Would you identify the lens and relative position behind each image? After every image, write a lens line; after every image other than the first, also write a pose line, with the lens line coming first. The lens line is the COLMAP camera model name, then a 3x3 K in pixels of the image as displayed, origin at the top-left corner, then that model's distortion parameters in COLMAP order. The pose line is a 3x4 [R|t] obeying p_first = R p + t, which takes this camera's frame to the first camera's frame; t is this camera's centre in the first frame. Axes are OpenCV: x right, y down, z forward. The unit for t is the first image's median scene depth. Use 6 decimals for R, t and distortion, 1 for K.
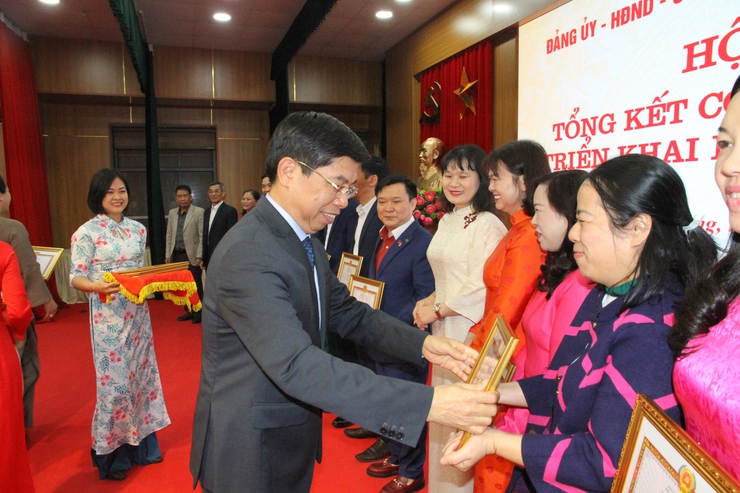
lens RADIAL K [[536.3, 0, 363.8], [0, 536.3, 249.2], [0, 0, 1]] dist [-0.074276, 0.081870]
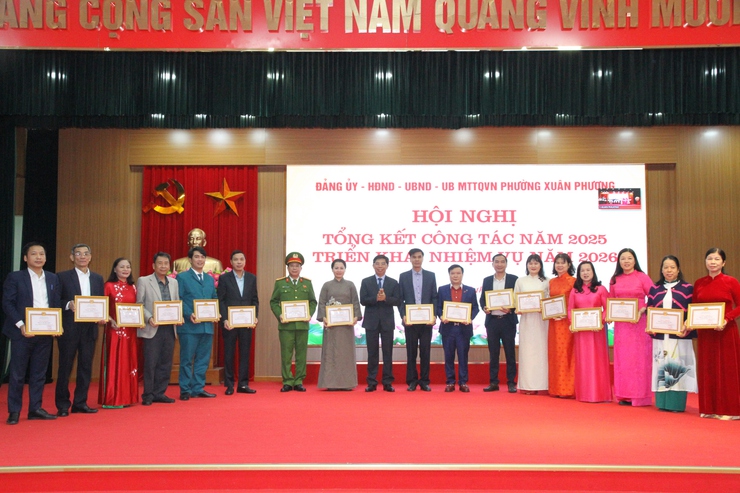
lens RADIAL K [[842.9, 0, 372.4], [0, 842.9, 254.1], [0, 0, 1]] dist [0.065912, 0.000000]
pose [[0.327992, 0.073359, 0.941828, -2.433094], [0.092916, 0.989641, -0.109442, 0.148753], [-0.940100, 0.123407, 0.317778, 0.045942]]
